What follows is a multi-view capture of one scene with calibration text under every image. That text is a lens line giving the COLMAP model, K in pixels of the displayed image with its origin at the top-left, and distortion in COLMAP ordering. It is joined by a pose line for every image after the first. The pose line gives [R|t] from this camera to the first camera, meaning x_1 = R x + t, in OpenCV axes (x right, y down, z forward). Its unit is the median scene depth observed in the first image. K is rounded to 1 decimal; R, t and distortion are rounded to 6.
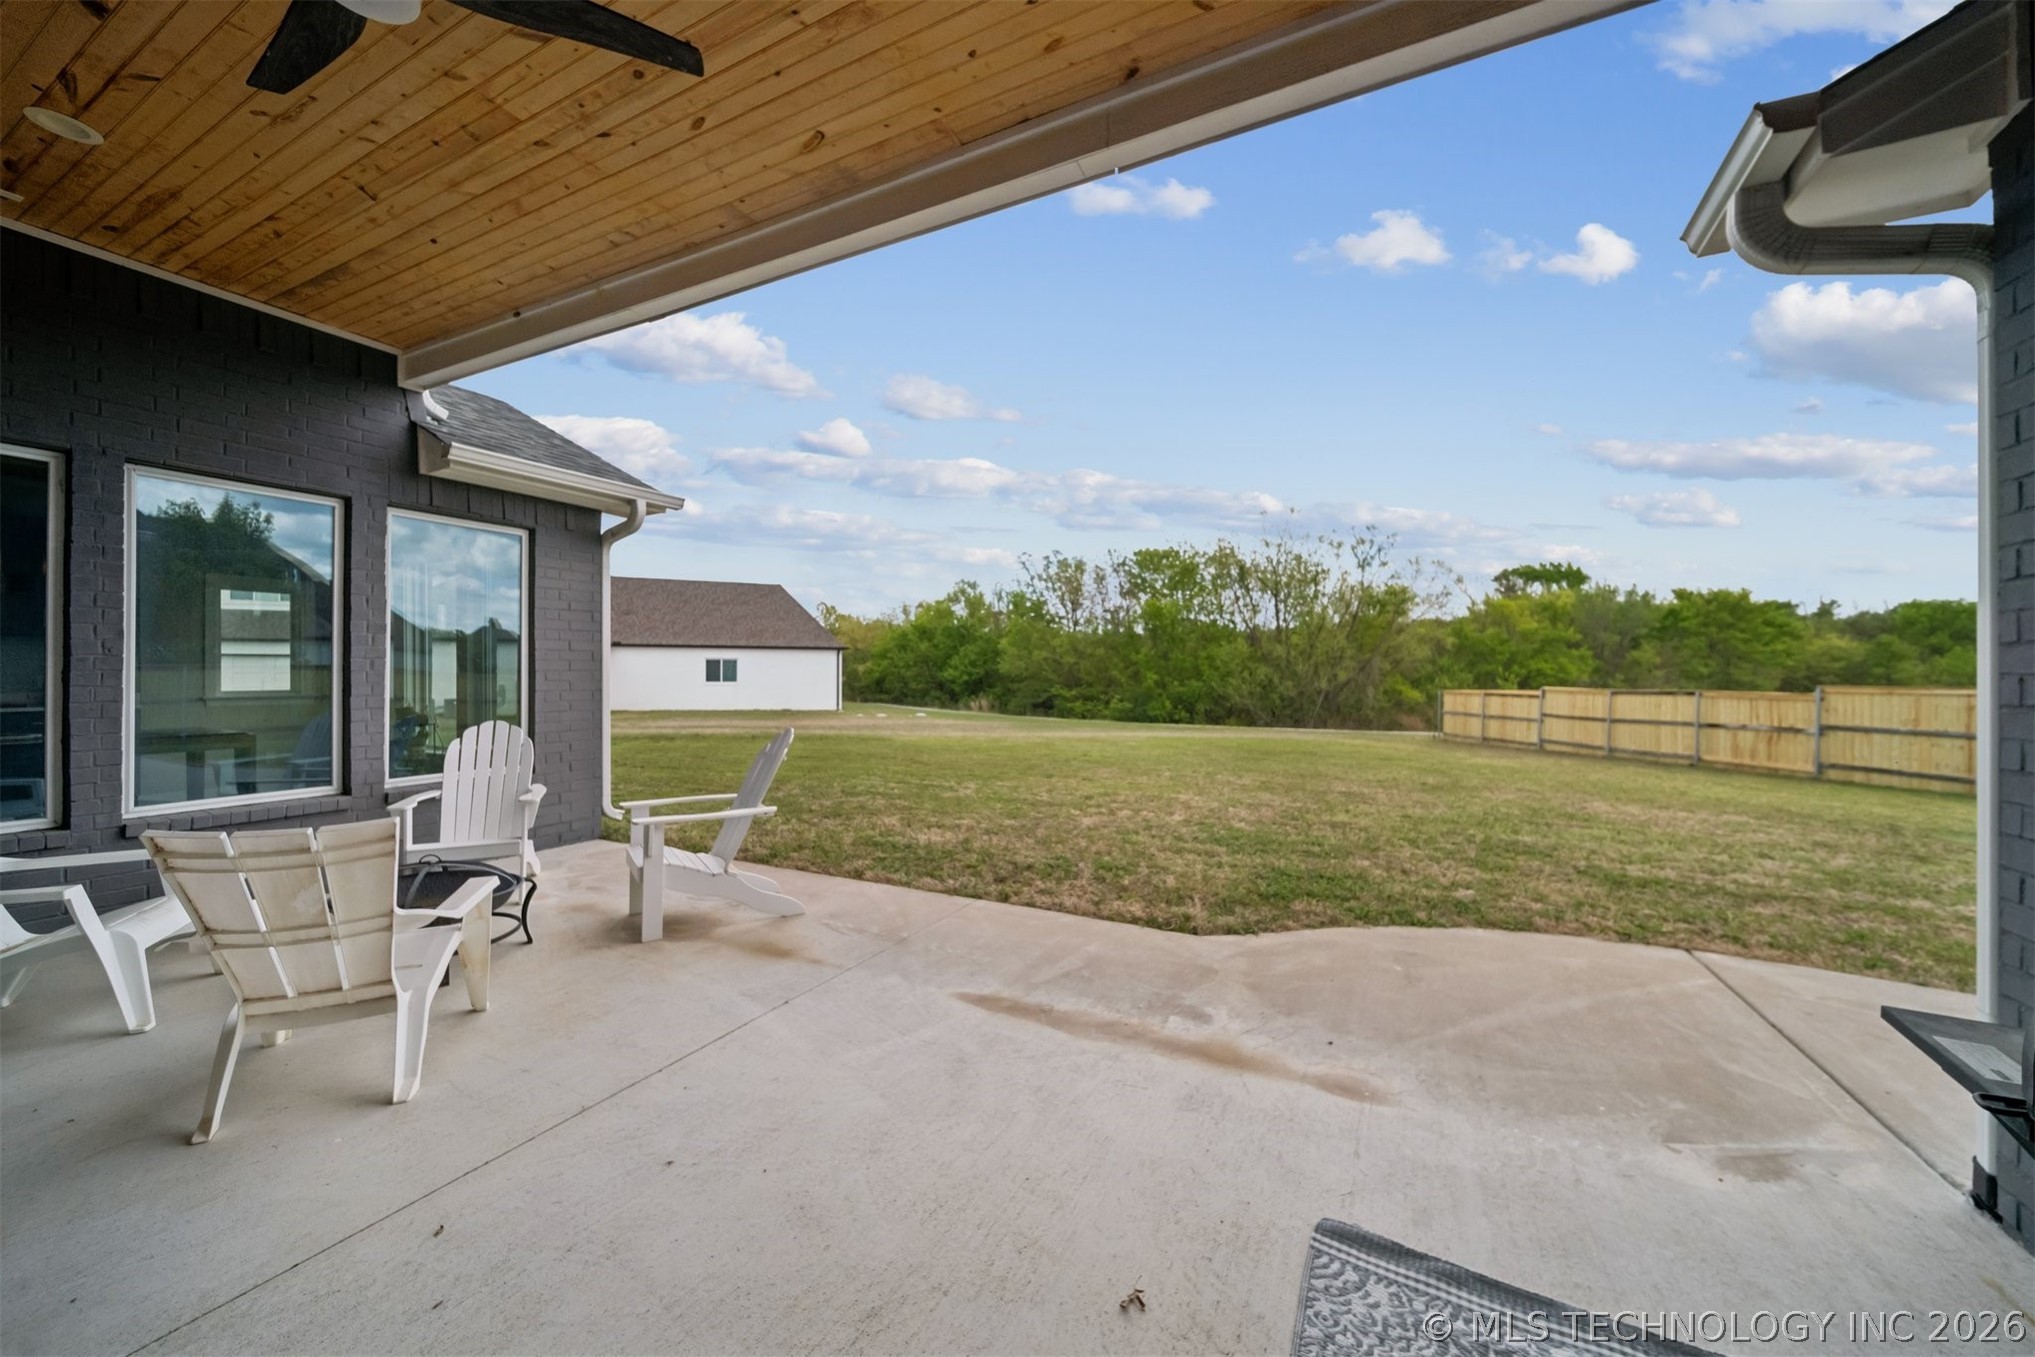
lens RADIAL K [[719.4, 0, 1024.7], [0, 719.4, 677.7], [0, 0, 1]] dist [0.006807, 0.000014]
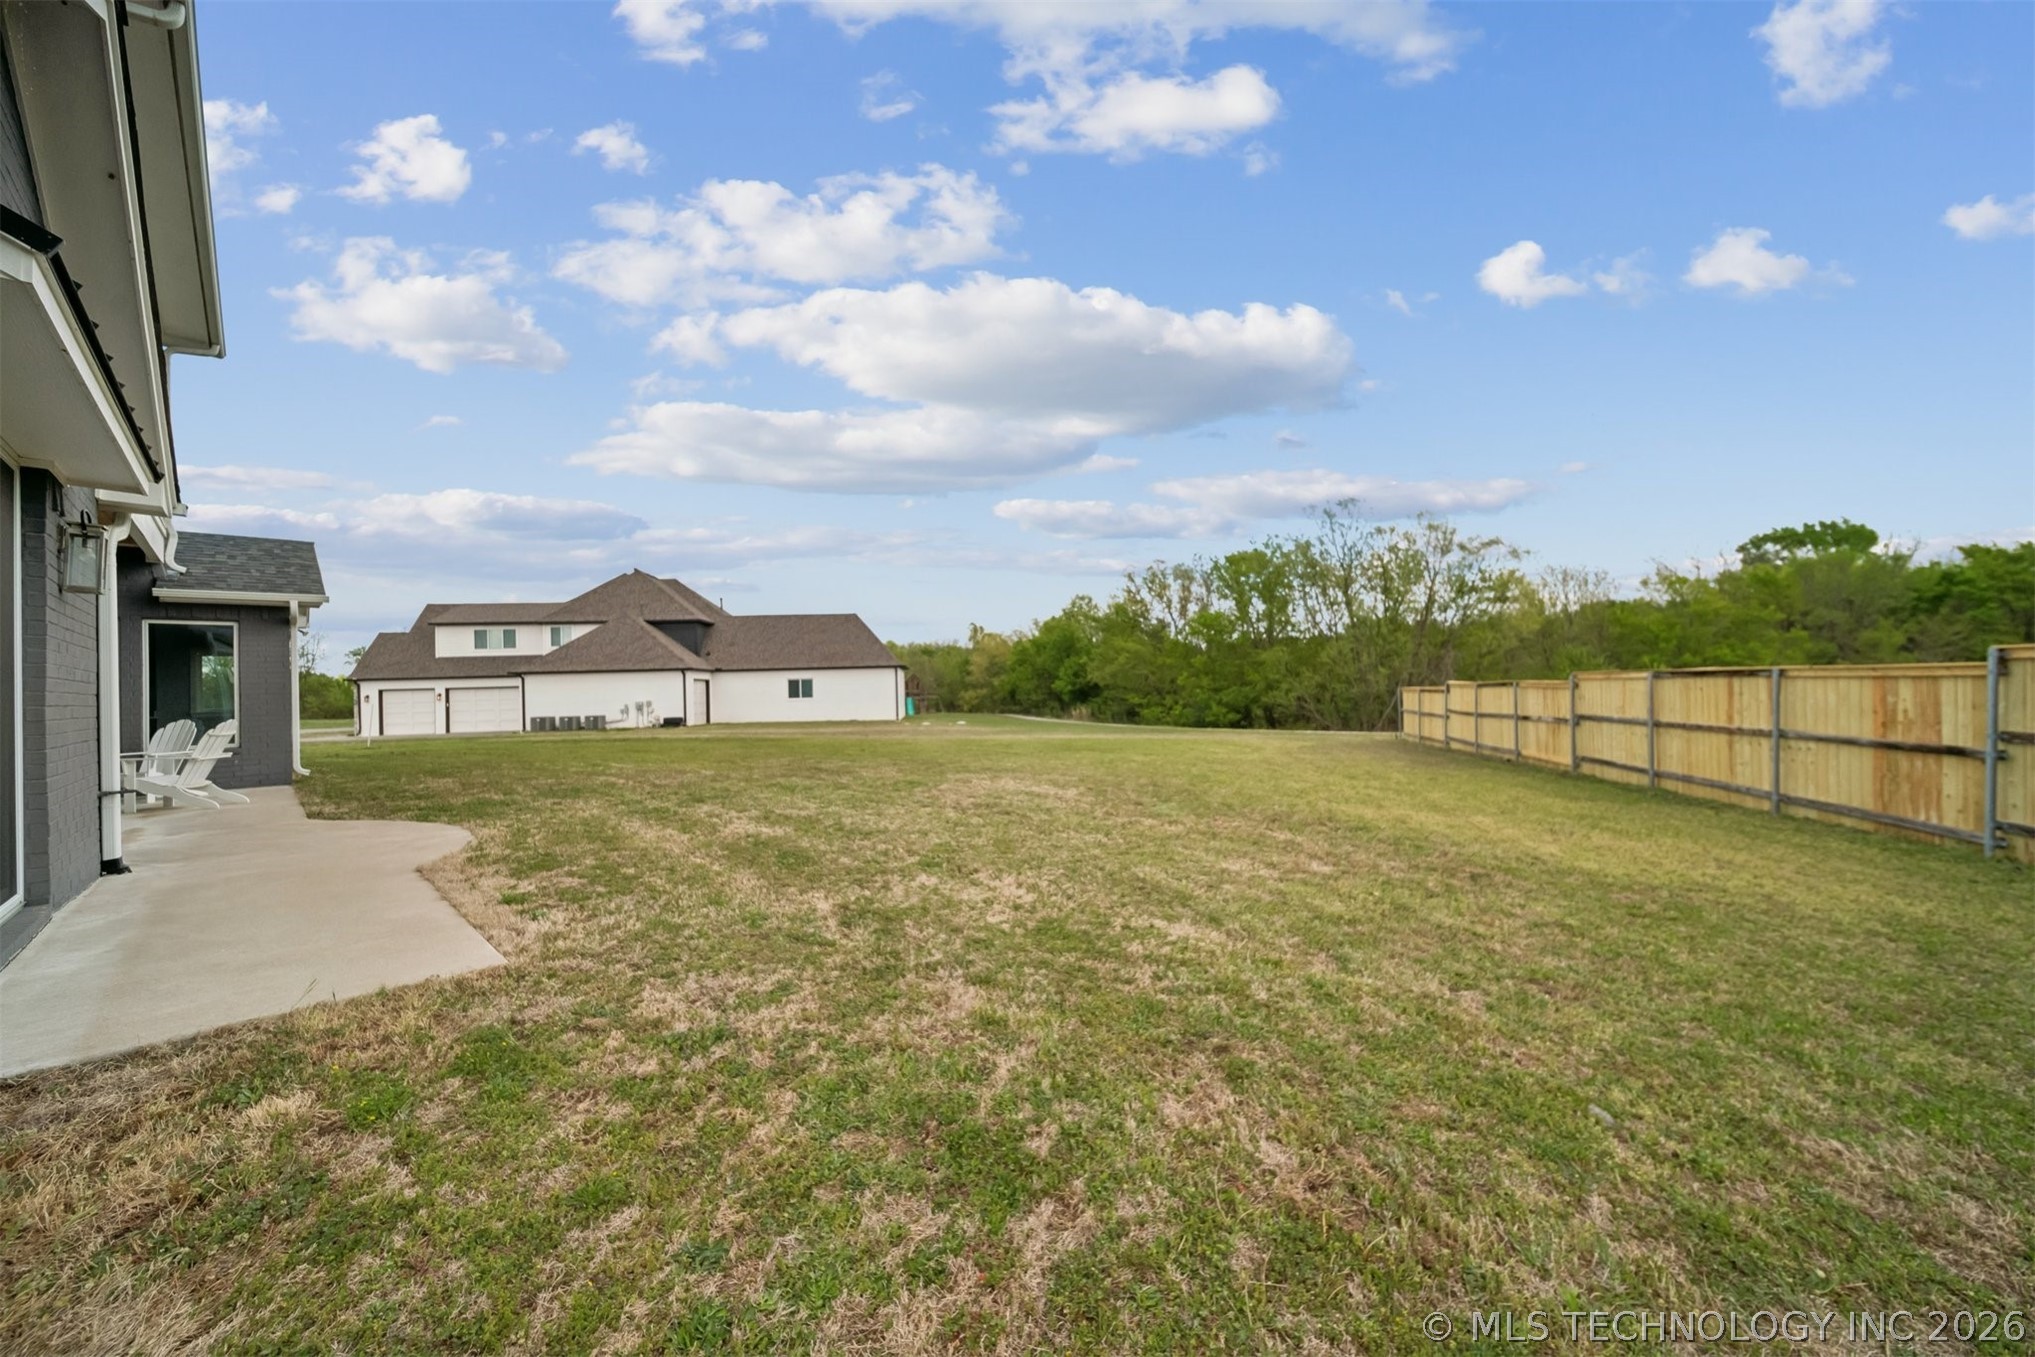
lens RADIAL K [[719.4, 0, 1024.7], [0, 719.4, 677.7], [0, 0, 1]] dist [0.006807, 0.000014]
pose [[0.955749, -0.032999, -0.292325, 0.284605], [0.028315, 0.999394, -0.020243, 0.006878], [0.292816, 0.011070, 0.956105, -0.034970]]
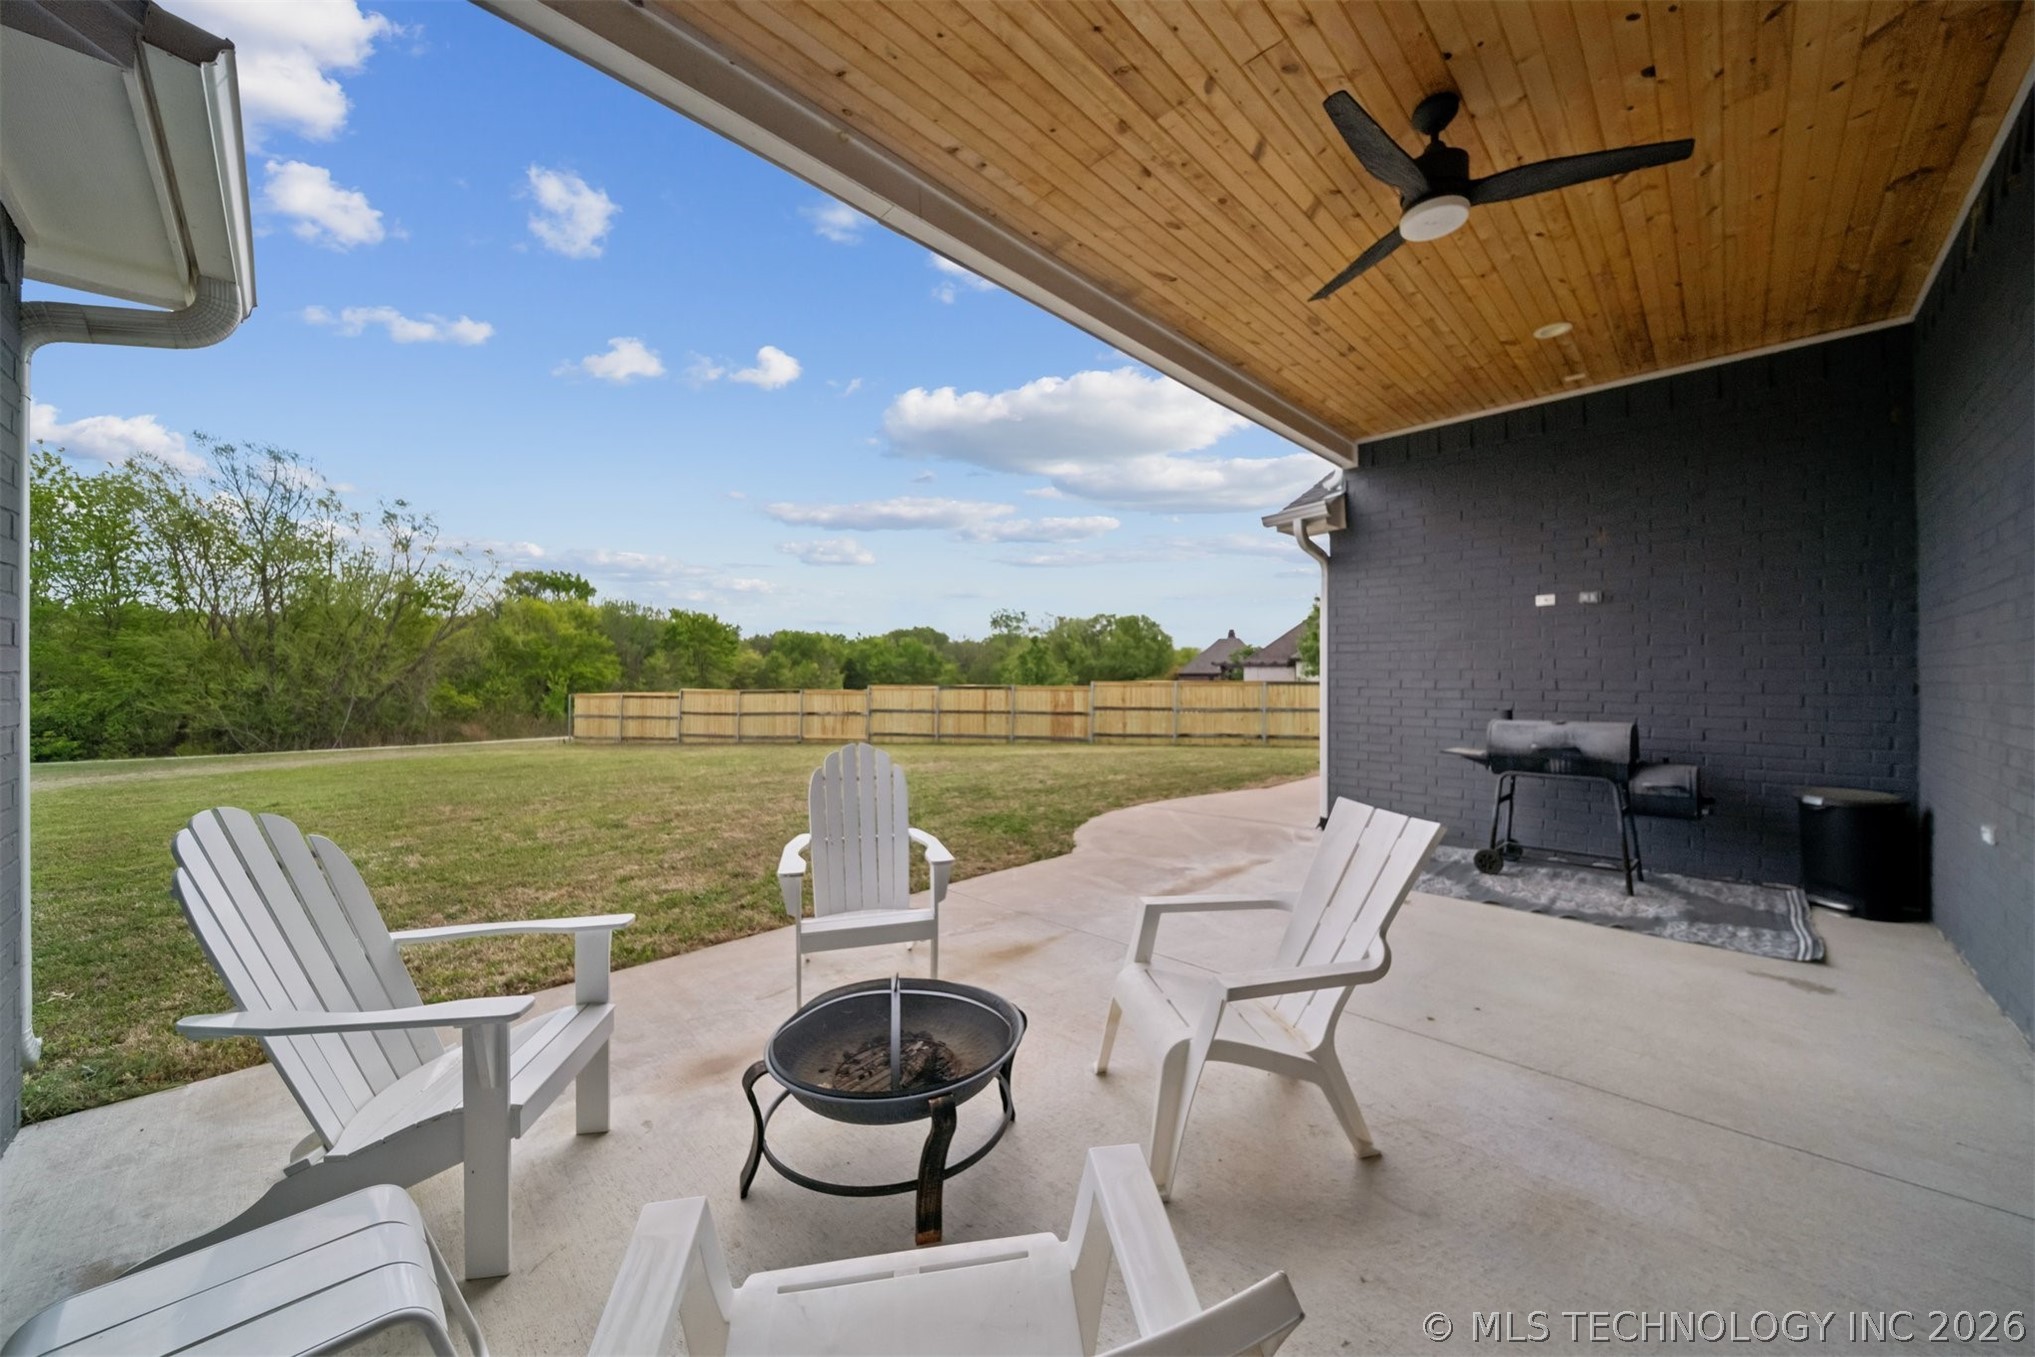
lens RADIAL K [[719.4, 0, 1024.7], [0, 719.4, 677.7], [0, 0, 1]] dist [0.006807, 0.000014]
pose [[0.317151, -0.000482, 0.948375, -0.127838], [0.005080, 0.999986, -0.001191, -0.000550], [-0.948362, 0.005195, 0.317149, 0.064957]]
